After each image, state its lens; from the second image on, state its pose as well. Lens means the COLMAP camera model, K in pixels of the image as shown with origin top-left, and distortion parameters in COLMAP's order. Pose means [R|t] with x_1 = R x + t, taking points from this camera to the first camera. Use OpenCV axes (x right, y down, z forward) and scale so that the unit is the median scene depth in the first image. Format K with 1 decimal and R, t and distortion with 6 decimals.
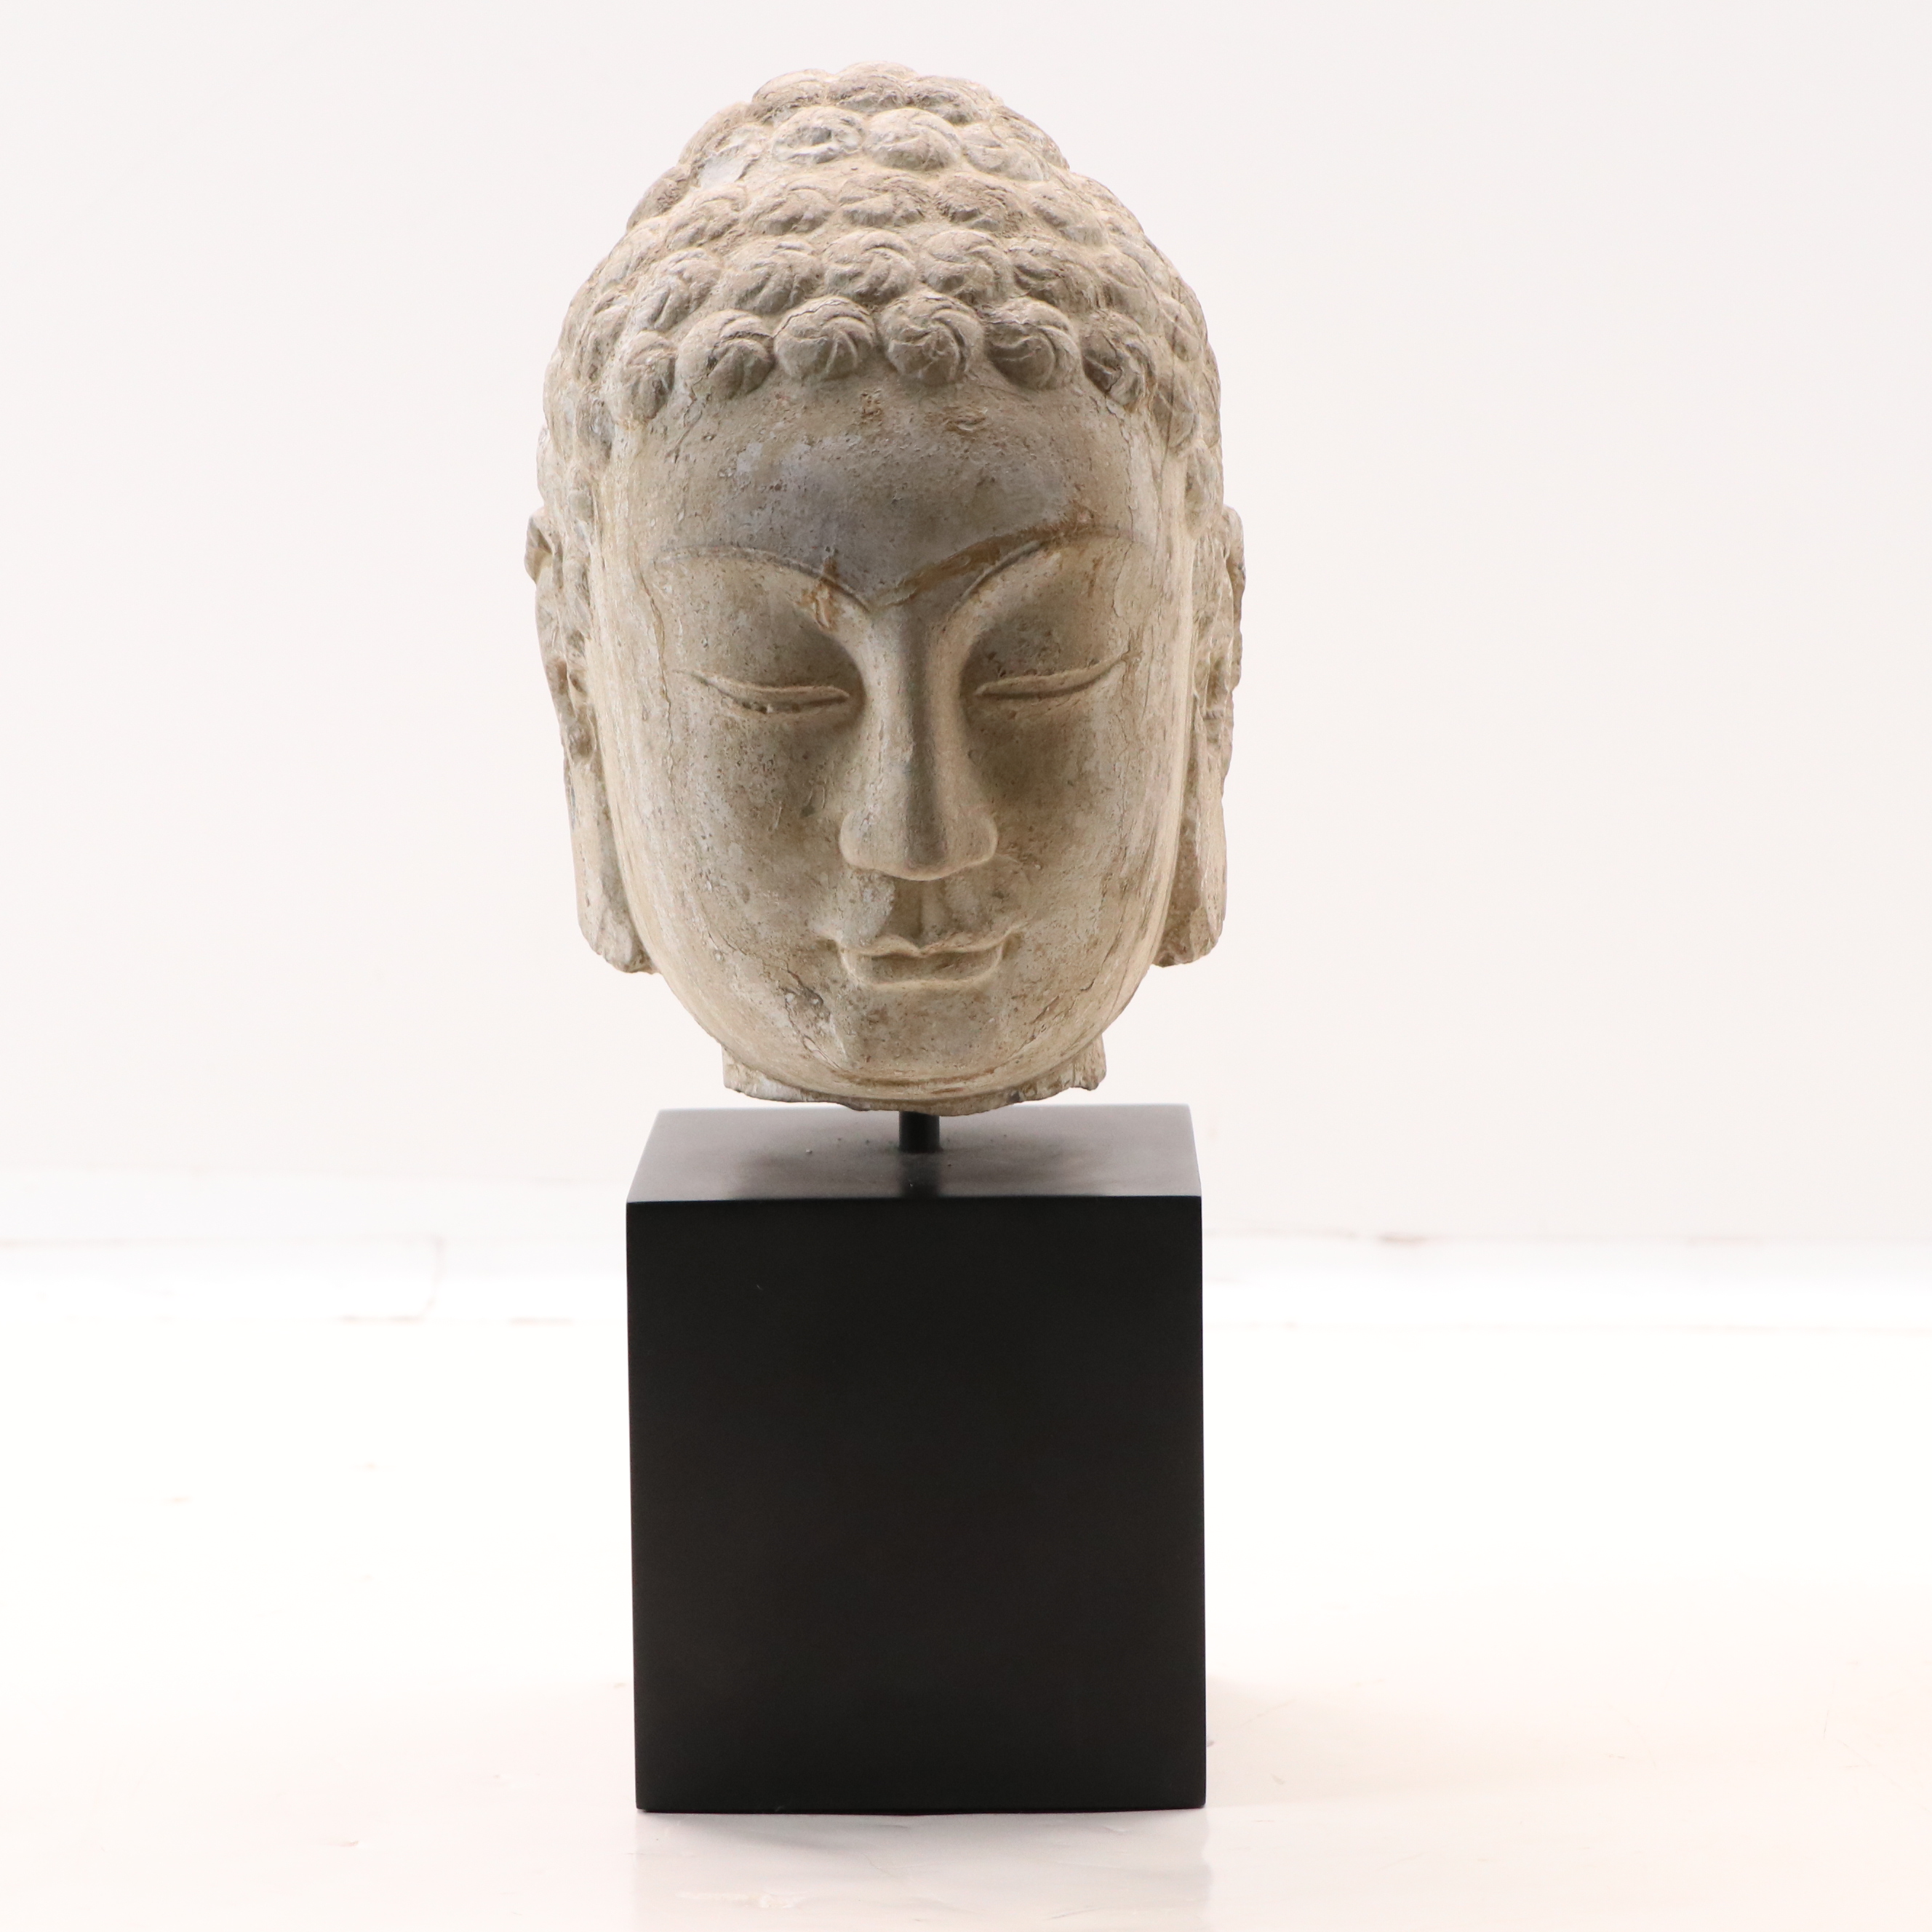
lens RADIAL K [[7041.0, 0, 963.0], [0, 7041.0, 968.3], [0, 0, 1]] dist [0.292333, 0.000000]
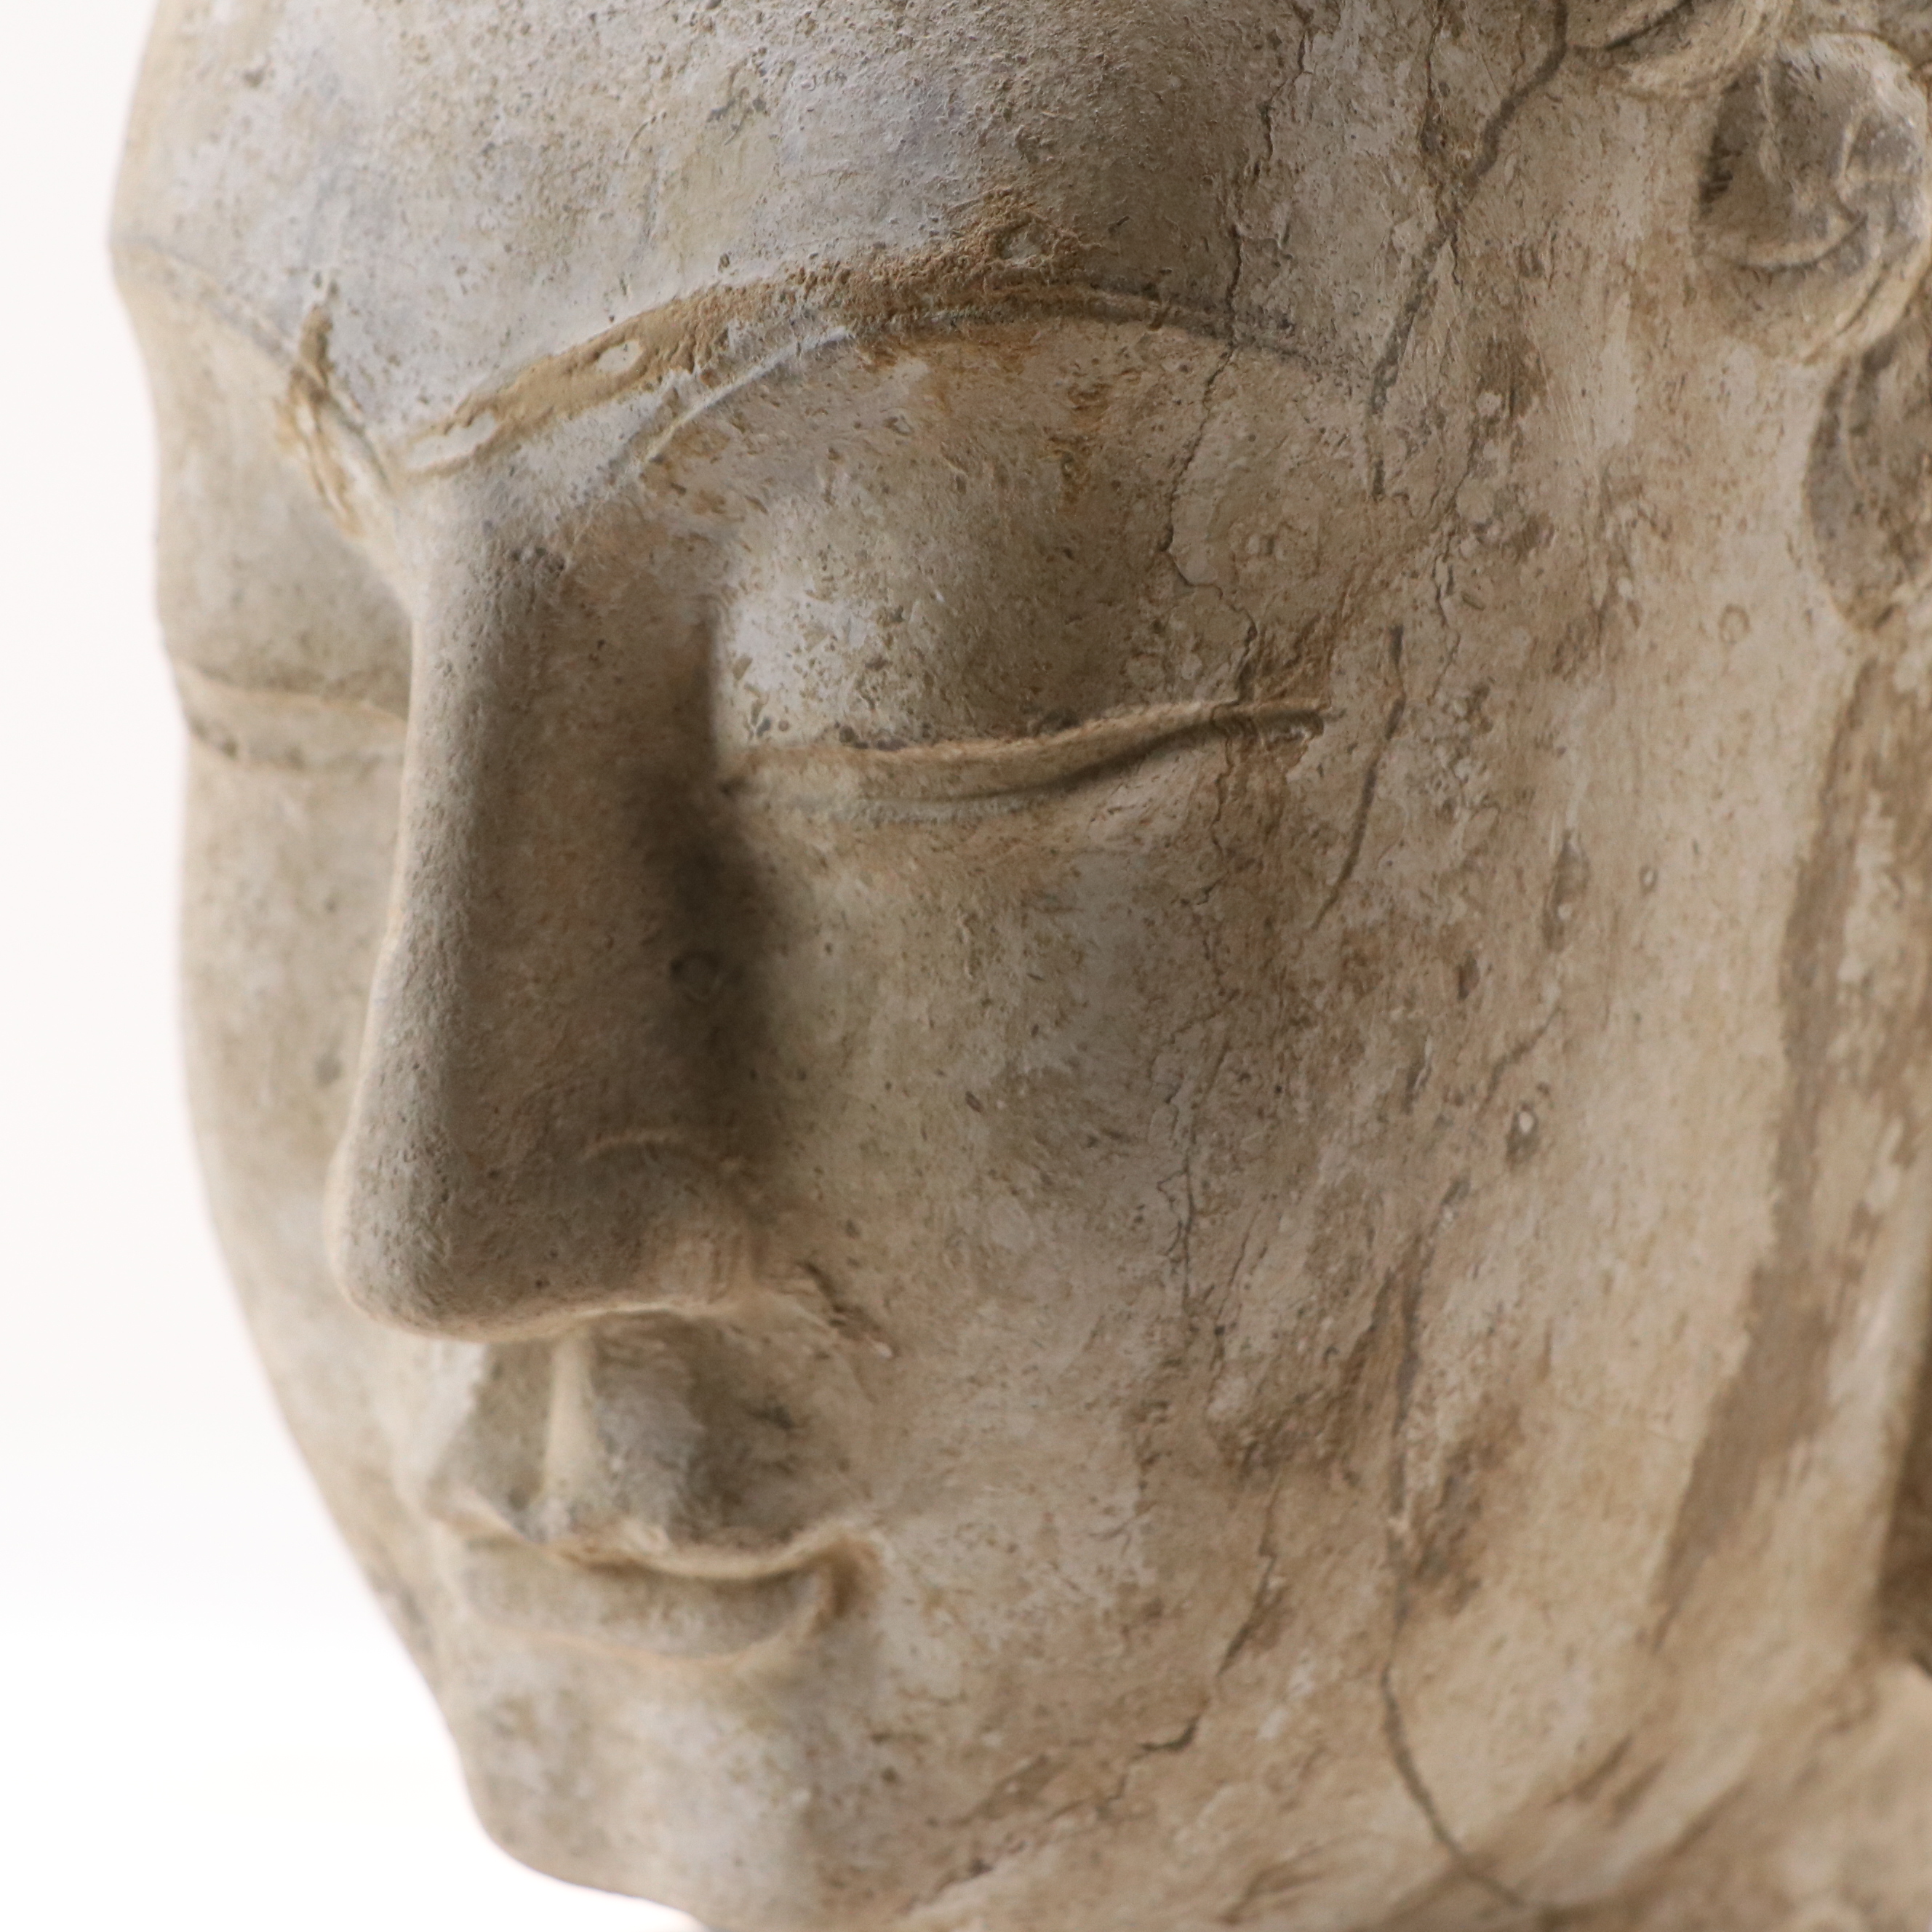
lens RADIAL K [[8509.6, 0, 974.3], [0, 8509.6, 966.2], [0, 0, 1]] dist [0.192810, 0.000000]
pose [[0.757739, 0.136222, -0.638181, 0.252641], [-0.109613, 0.990643, 0.081308, -0.062450], [0.643286, 0.008343, 0.765580, 0.710698]]
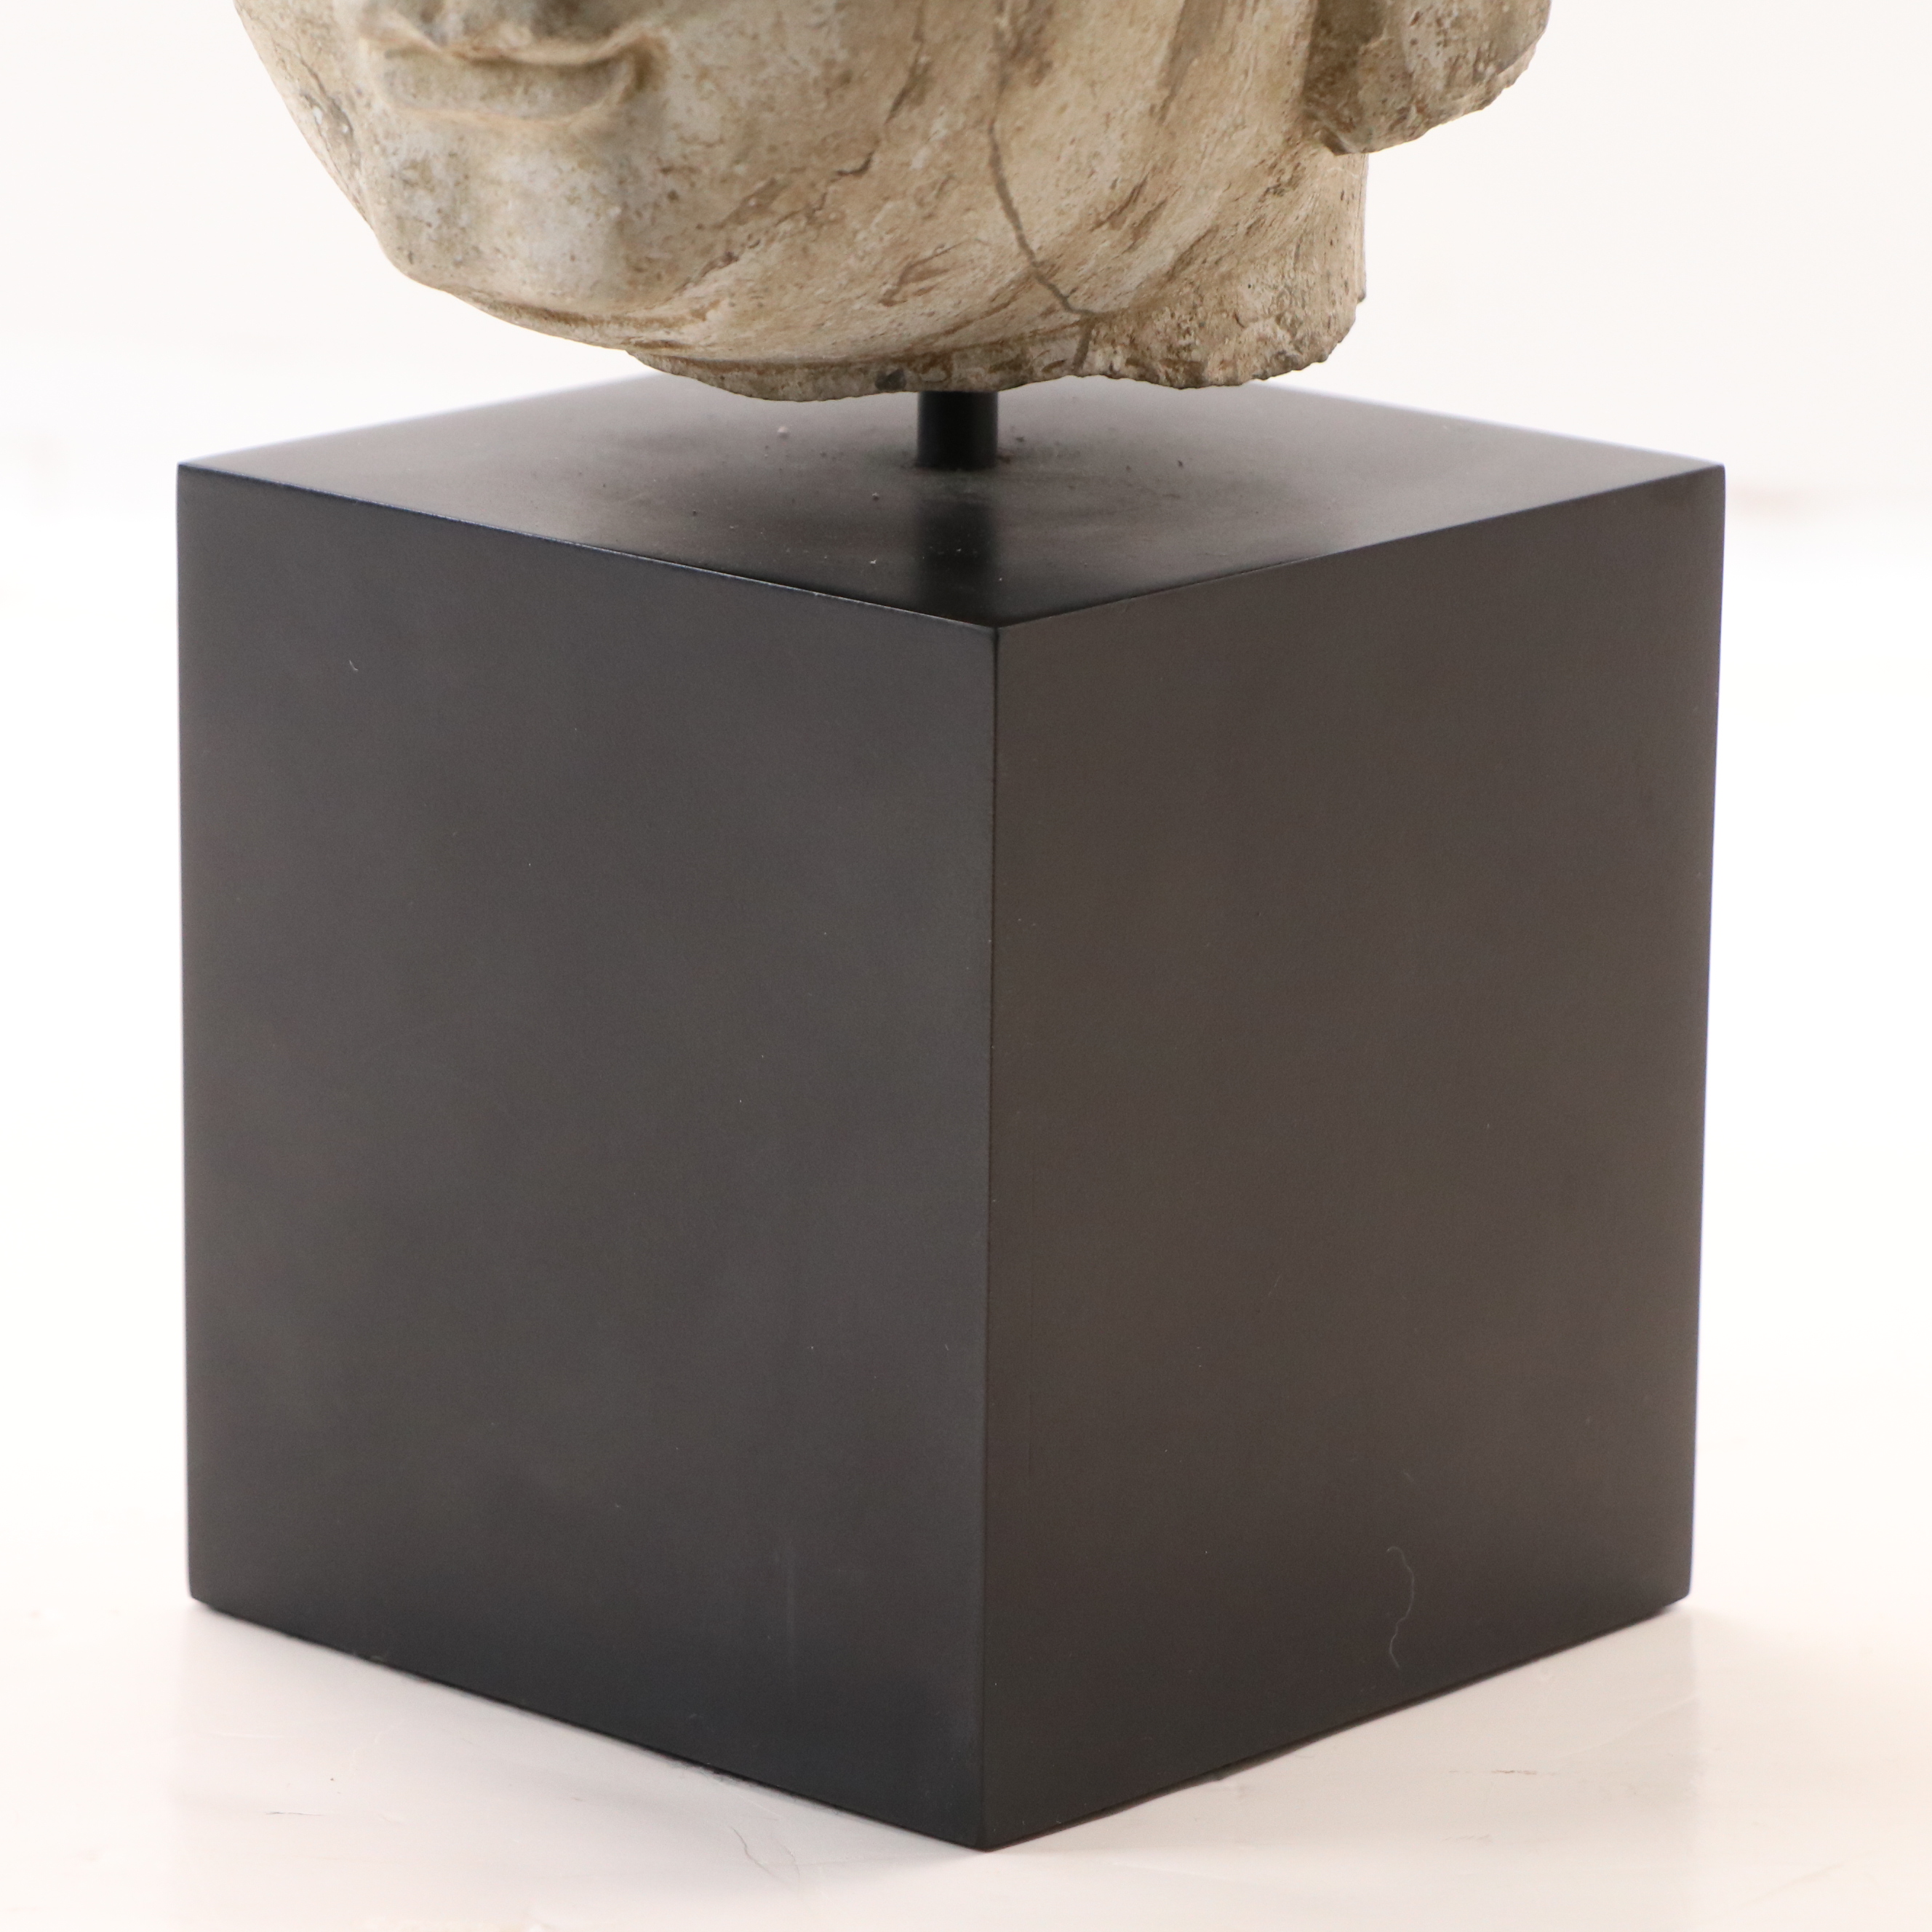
lens RADIAL K [[9950.1, 0, 978.2], [0, 9950.1, 967.6], [0, 0, 1]] dist [0.572866, 0.000000]
pose [[0.813396, 0.163236, -0.558338, 0.424958], [-0.101891, 0.984962, 0.139527, -0.040709], [0.572717, -0.056601, 0.817797, 0.441345]]
